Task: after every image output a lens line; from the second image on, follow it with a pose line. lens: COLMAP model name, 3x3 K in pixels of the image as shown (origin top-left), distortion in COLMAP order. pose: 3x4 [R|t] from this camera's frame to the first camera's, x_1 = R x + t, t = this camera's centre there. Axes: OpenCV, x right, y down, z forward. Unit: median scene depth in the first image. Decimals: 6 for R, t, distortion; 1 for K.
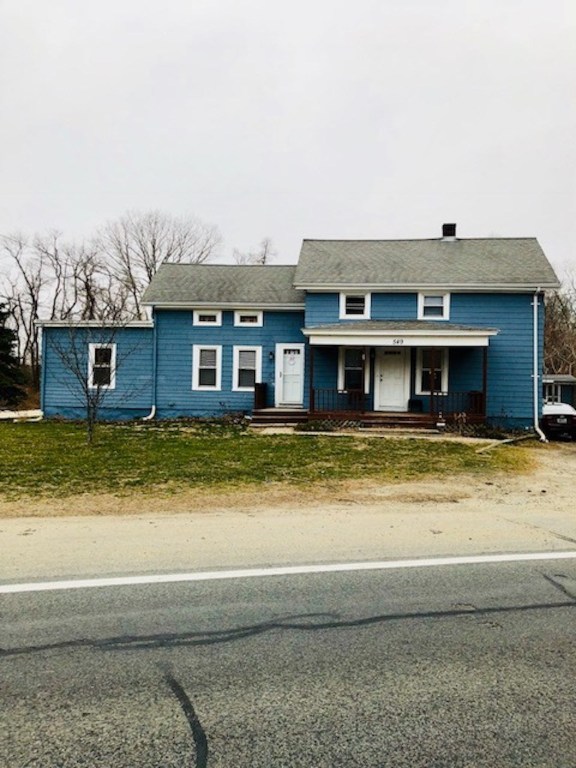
lens RADIAL K [[650.1, 0, 295.4], [0, 650.1, 376.4], [0, 0, 1]] dist [0.031262, -0.038024]
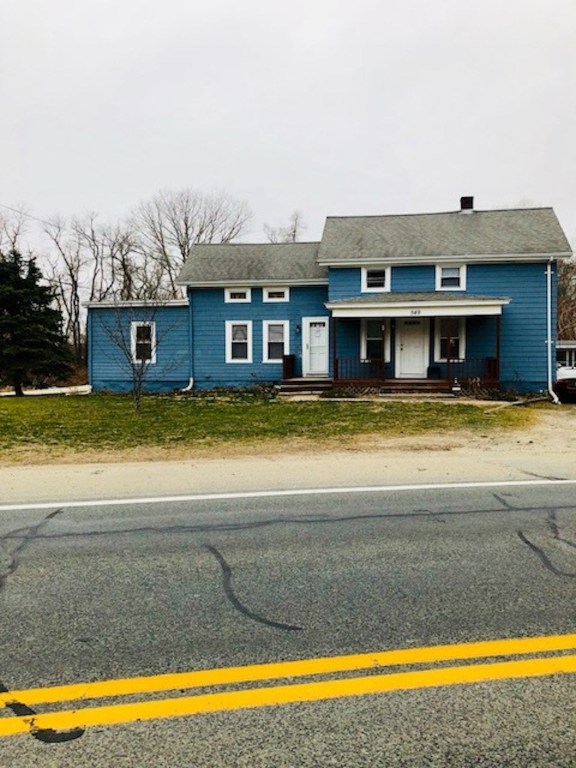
lens RADIAL K [[650.1, 0, 289.0], [0, 650.1, 385.0], [0, 0, 1]] dist [0.031262, -0.038024]
pose [[0.997662, -0.020601, -0.065155, 0.016315], [0.024128, 0.998259, 0.053819, 0.002350], [0.063933, -0.055265, 0.996423, -0.075662]]
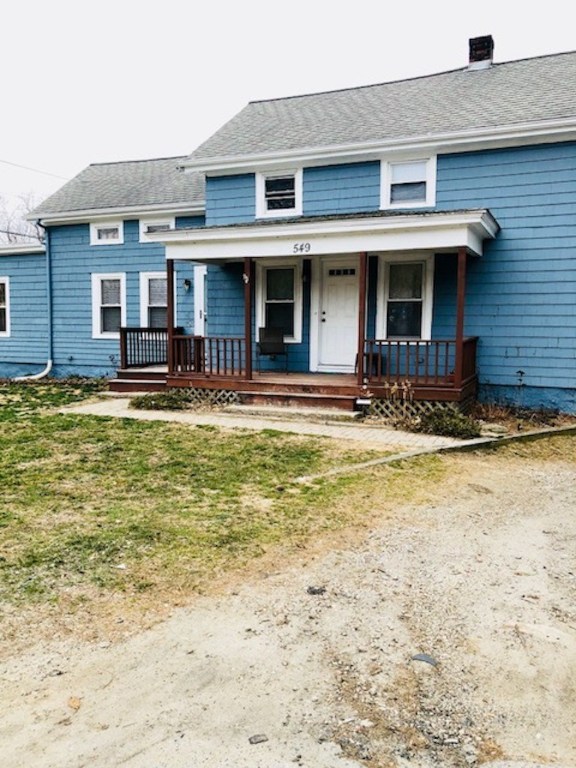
lens RADIAL K [[650.1, 0, 289.6], [0, 650.1, 390.0], [0, 0, 1]] dist [0.031262, -0.038024]
pose [[0.945339, 0.020540, -0.325441, 0.296316], [0.013065, 0.994827, 0.100740, 0.009132], [0.325827, -0.099485, 0.940181, 0.428373]]
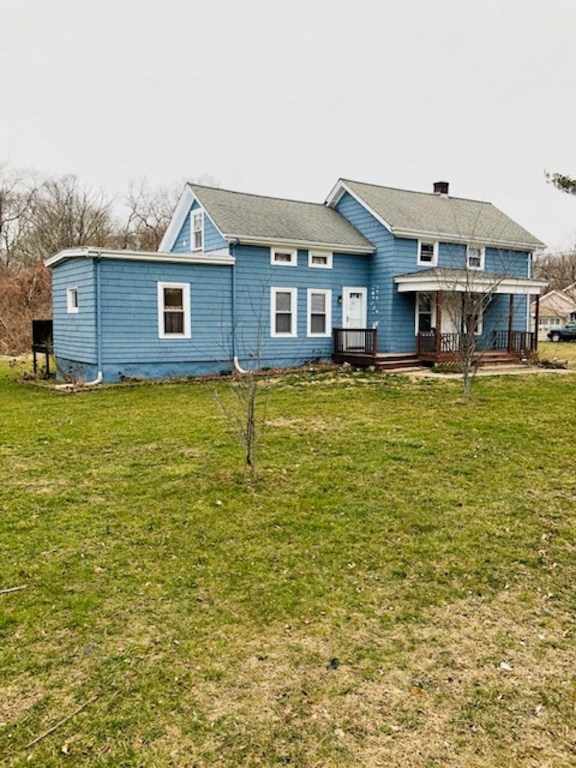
lens RADIAL K [[650.1, 0, 292.3], [0, 650.1, 379.8], [0, 0, 1]] dist [0.031262, -0.038024]
pose [[0.766458, -0.068780, 0.638601, -0.766141], [0.007716, 0.995164, 0.097922, -0.008965], [-0.642248, -0.070125, 0.763282, 0.317060]]
